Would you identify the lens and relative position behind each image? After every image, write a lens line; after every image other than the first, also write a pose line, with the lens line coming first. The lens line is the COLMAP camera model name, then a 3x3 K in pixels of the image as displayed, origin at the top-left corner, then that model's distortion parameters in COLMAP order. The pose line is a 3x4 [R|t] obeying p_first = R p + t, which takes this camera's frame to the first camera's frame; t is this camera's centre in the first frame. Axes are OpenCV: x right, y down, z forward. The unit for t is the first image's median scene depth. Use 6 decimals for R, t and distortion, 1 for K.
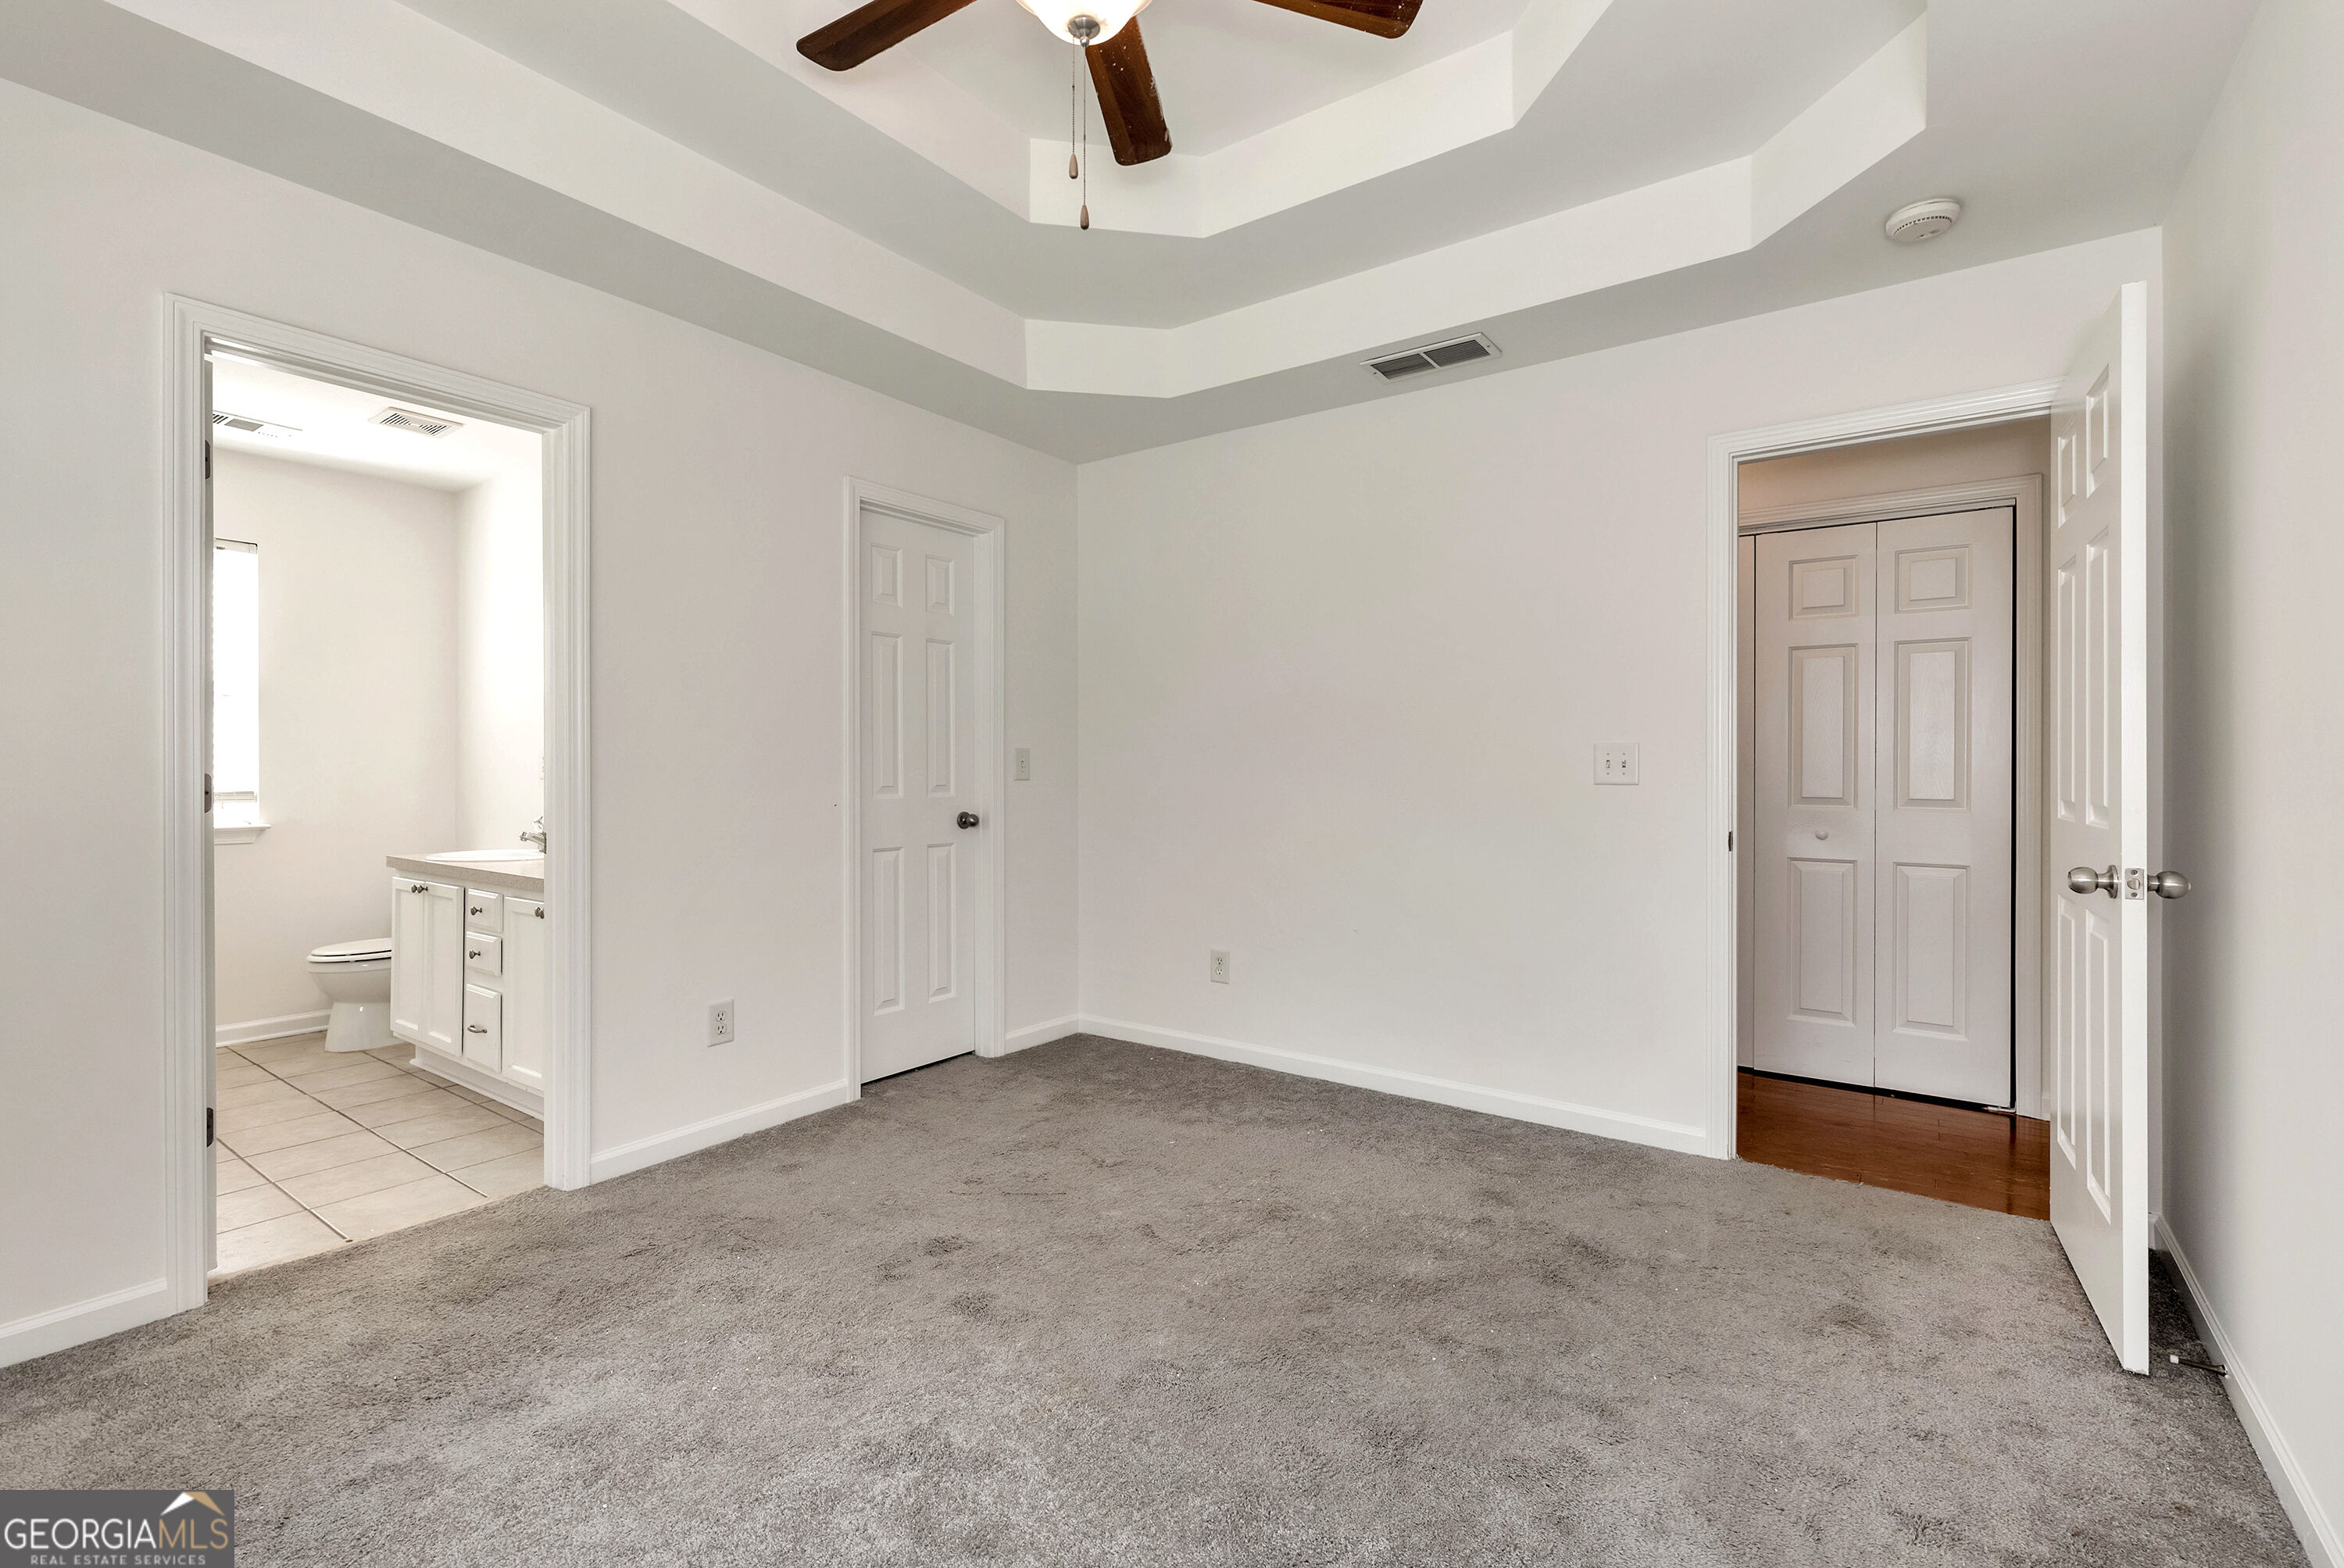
lens RADIAL K [[1055.0, 0, 1180.3], [0, 1055.0, 771.9], [0, 0, 1]] dist [-0.001063, -0.000836]
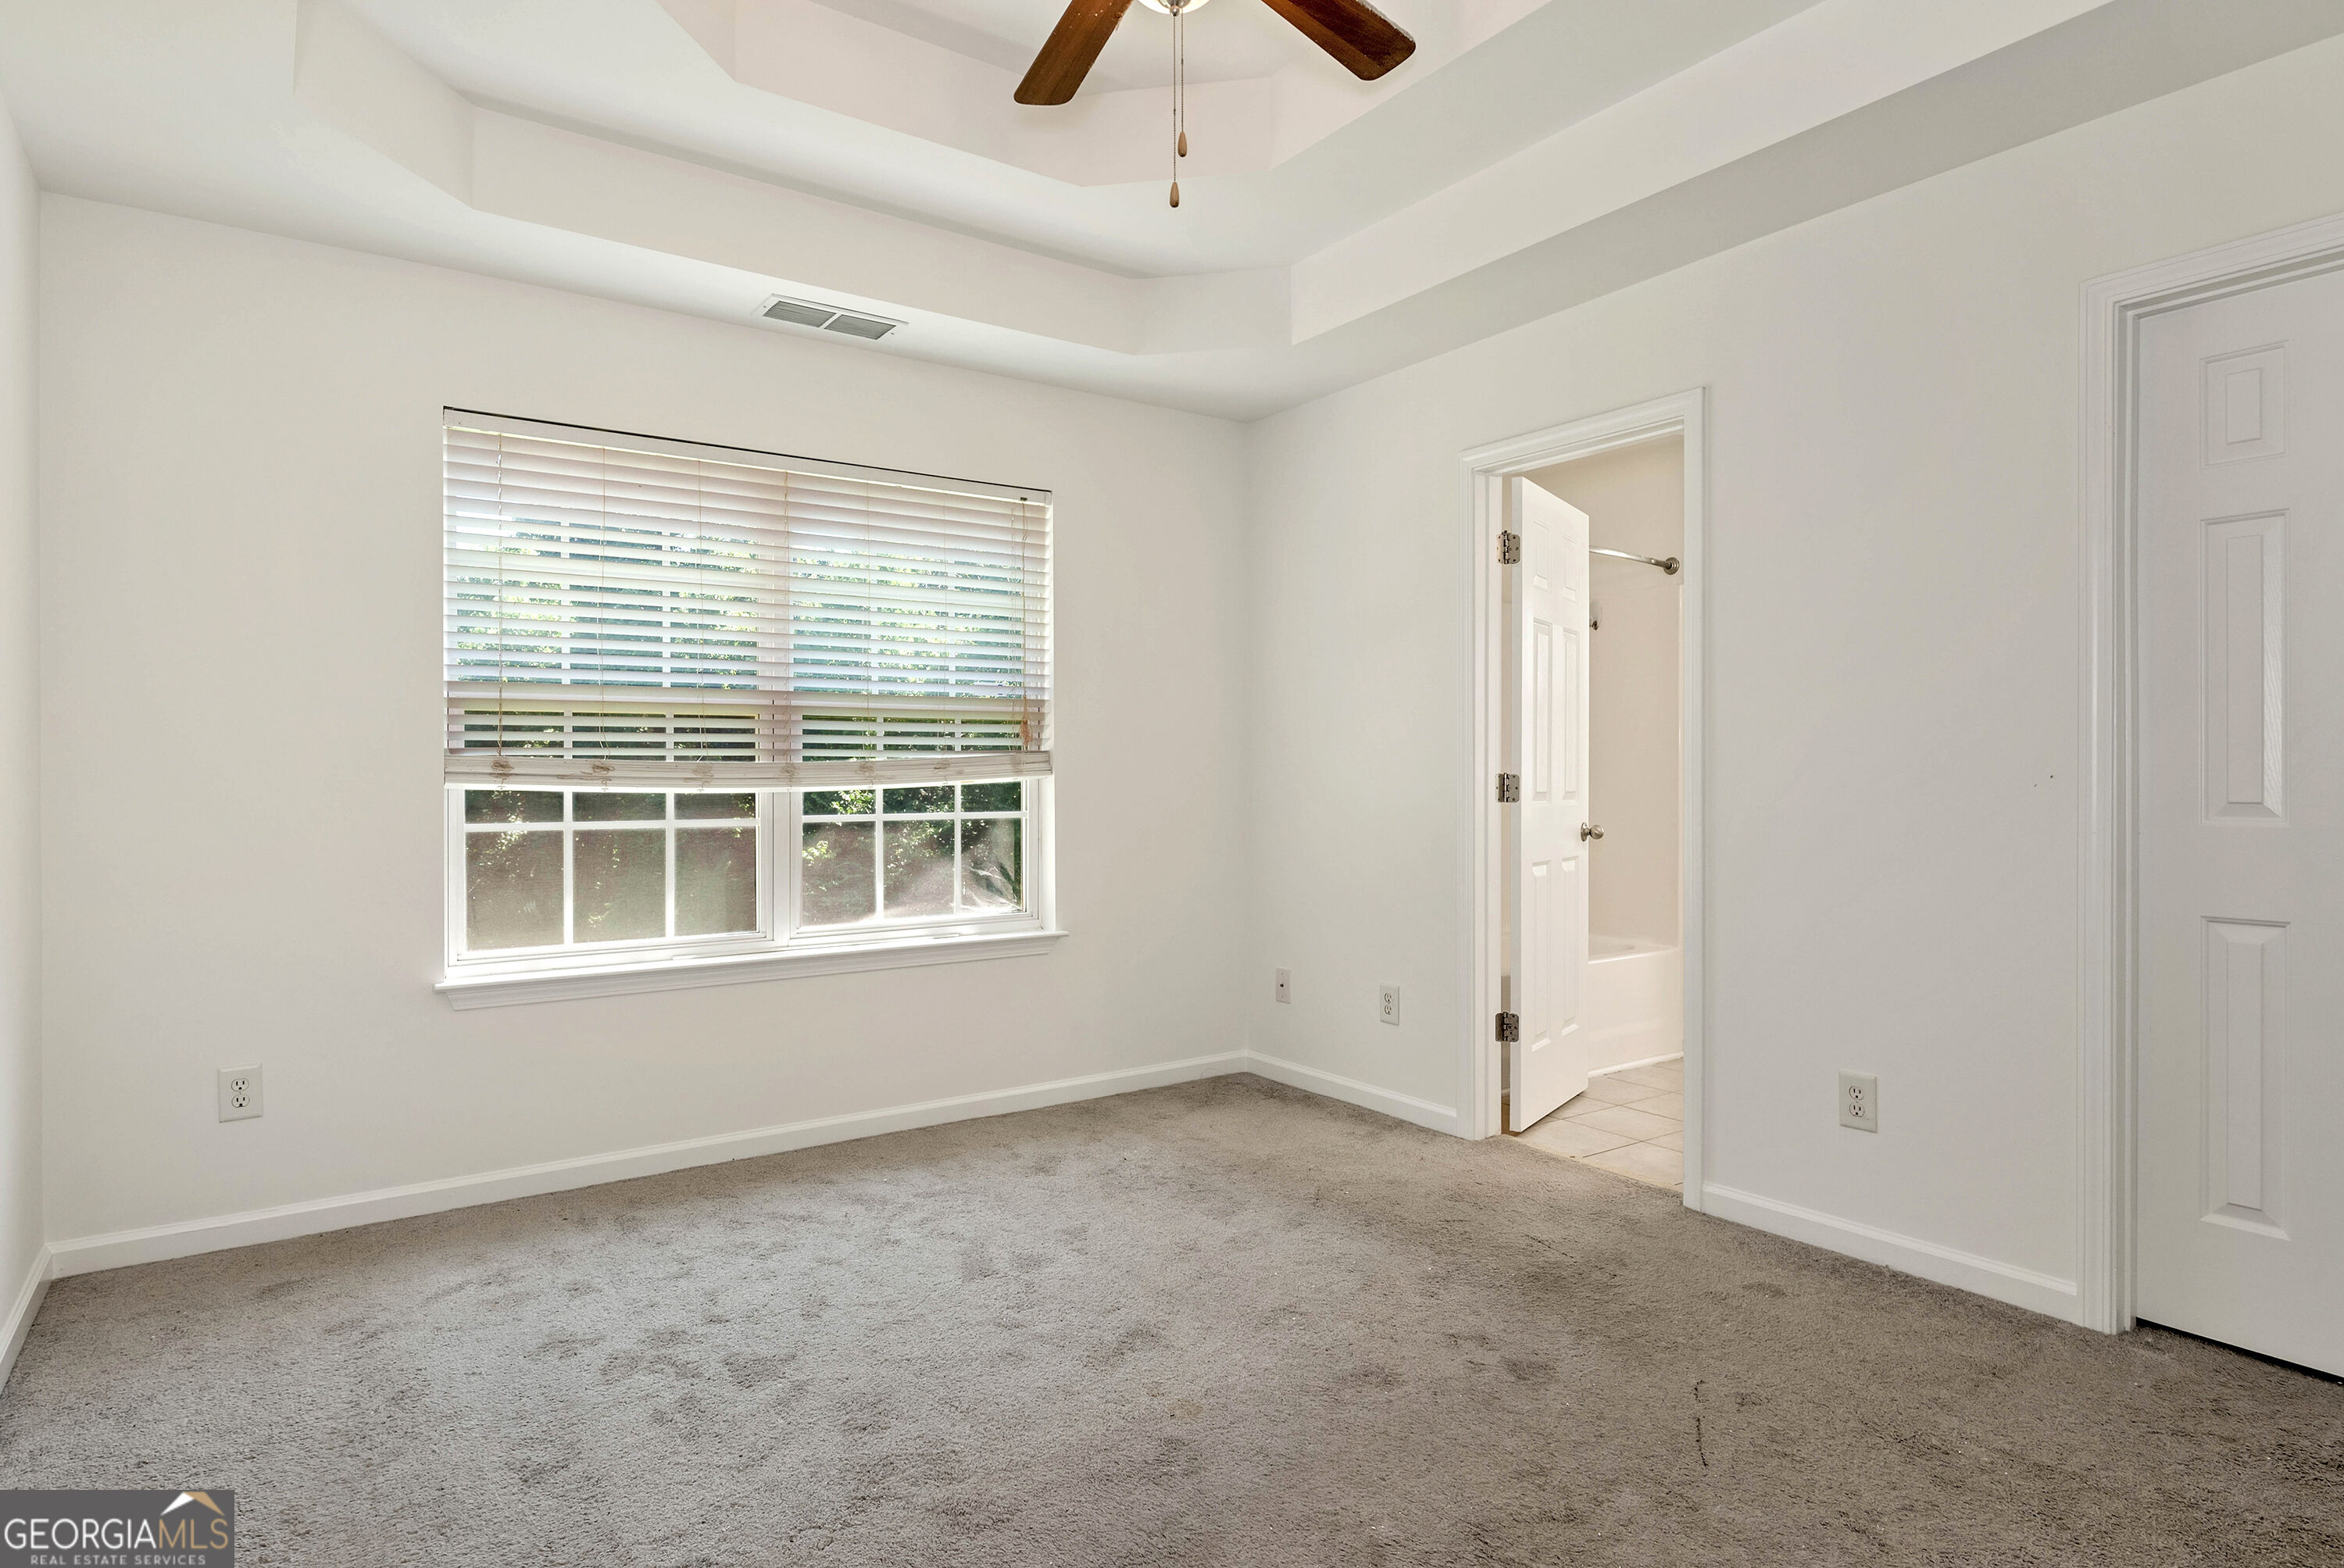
lens RADIAL K [[1294.6, 0, 1188.4], [0, 1294.6, 769.3], [0, 0, 1]] dist [-0.002254, -0.000394]
pose [[-0.338066, -0.006189, -0.941102, 0.611543], [-0.004616, 0.999977, -0.004918, 0.002918], [0.941111, 0.002681, -0.338087, 0.852497]]
